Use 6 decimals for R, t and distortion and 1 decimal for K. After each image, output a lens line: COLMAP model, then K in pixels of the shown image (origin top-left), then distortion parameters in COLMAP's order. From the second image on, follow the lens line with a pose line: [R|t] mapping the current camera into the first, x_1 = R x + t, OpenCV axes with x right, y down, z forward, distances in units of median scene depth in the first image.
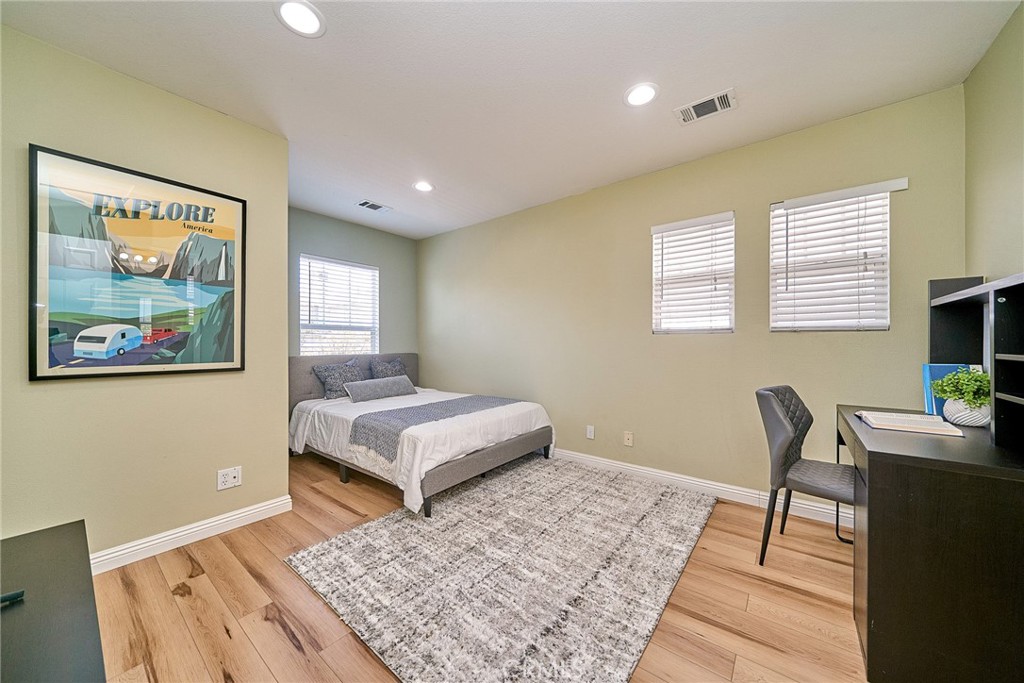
lens RADIAL K [[356.4, 0, 516.2], [0, 356.4, 343.8], [0, 0, 1]] dist [-0.000297, -0.000081]
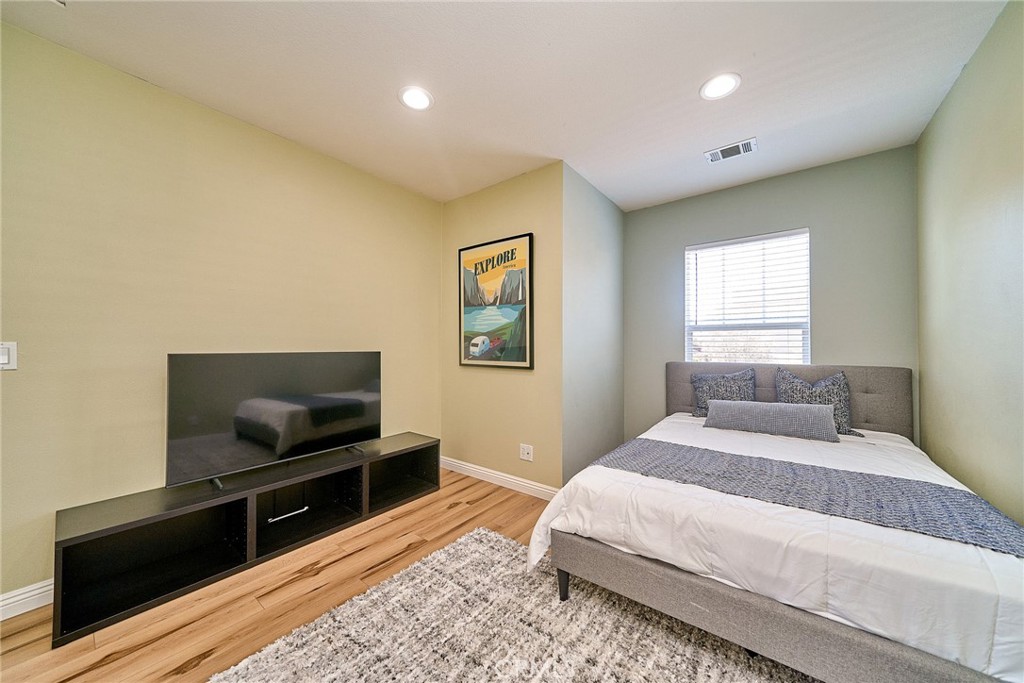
lens RADIAL K [[352.9, 0, 512.0], [0, 352.9, 341.5], [0, 0, 1]] dist [-0.000135, -0.000244]
pose [[-0.001448, -0.012539, -0.999920, 0.502693], [-0.002858, 0.999917, -0.012534, -0.007597], [0.999995, 0.002839, -0.001484, 1.009807]]
